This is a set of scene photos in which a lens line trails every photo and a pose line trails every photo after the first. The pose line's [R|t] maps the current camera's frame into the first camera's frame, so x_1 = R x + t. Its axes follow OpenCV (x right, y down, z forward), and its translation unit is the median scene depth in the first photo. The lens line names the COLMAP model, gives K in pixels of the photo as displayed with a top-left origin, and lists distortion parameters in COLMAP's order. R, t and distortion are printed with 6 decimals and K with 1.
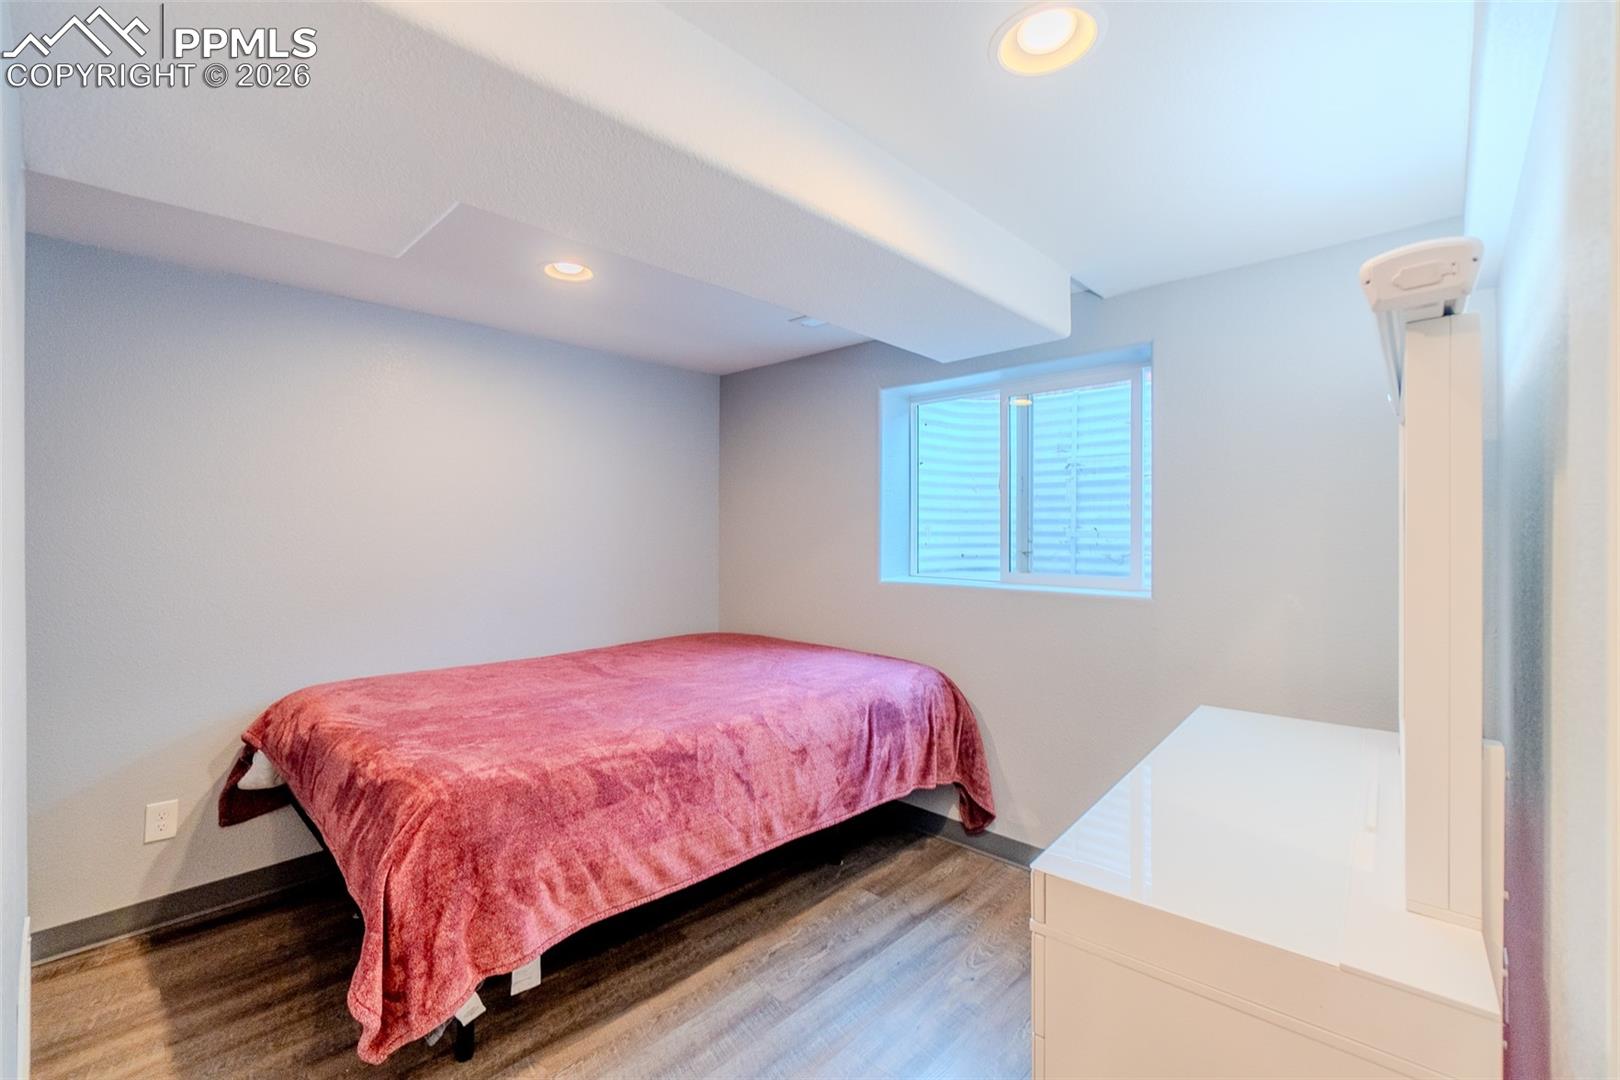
lens RADIAL K [[673.4, 0, 810.0], [0, 673.4, 540.0], [0, 0, 1]] dist [-0.000788, 0.000429]
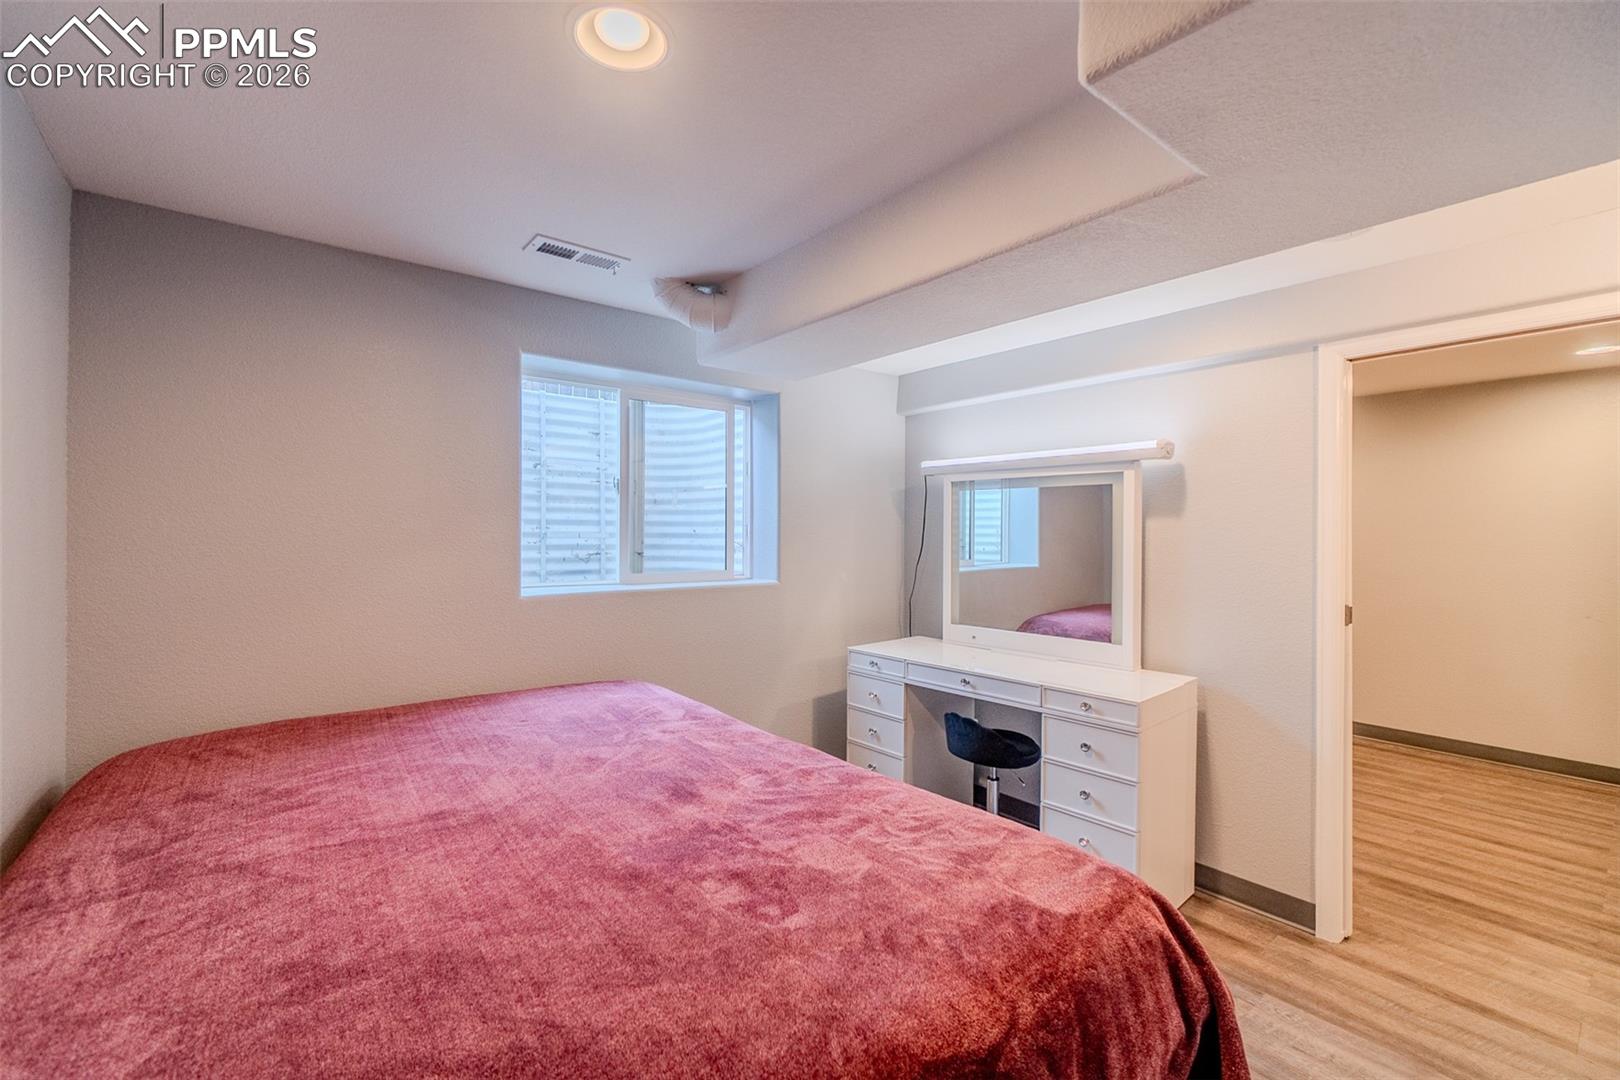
lens RADIAL K [[673.4, 0, 810.0], [0, 673.4, 540.0], [0, 0, 1]] dist [-0.000788, 0.000429]
pose [[0.153872, -0.011391, 0.988025, -0.557070], [0.007283, 0.999919, 0.010394, -0.008936], [-0.988064, 0.005596, 0.153943, 0.485941]]
